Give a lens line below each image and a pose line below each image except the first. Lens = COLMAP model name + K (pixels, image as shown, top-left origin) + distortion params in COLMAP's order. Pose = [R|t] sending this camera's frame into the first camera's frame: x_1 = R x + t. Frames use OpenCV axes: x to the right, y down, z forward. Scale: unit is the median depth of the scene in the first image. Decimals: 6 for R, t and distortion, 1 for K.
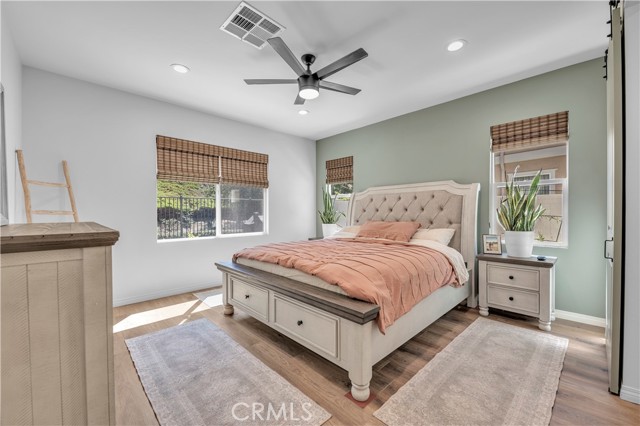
lens RADIAL K [[257.2, 0, 321.4], [0, 257.2, 214.2], [0, 0, 1]] dist [0.017341, -0.009150]
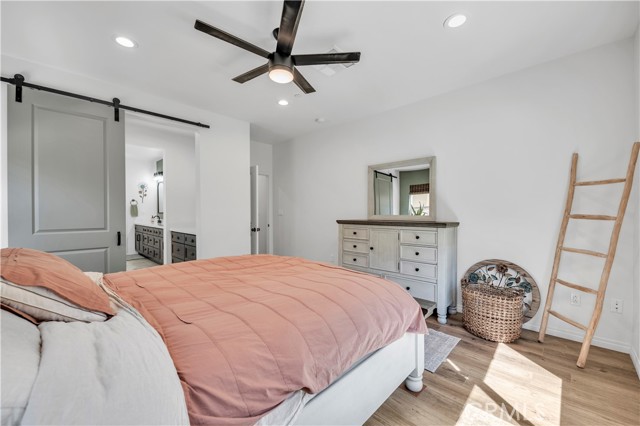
lens RADIAL K [[257.2, 0, 321.4], [0, 257.2, 214.2], [0, 0, 1]] dist [0.017341, -0.009150]
pose [[-0.999428, 0.007789, -0.032900, -0.137871], [0.007099, 0.999754, 0.021026, -0.031234], [0.033056, 0.020780, -0.999237, 1.695023]]
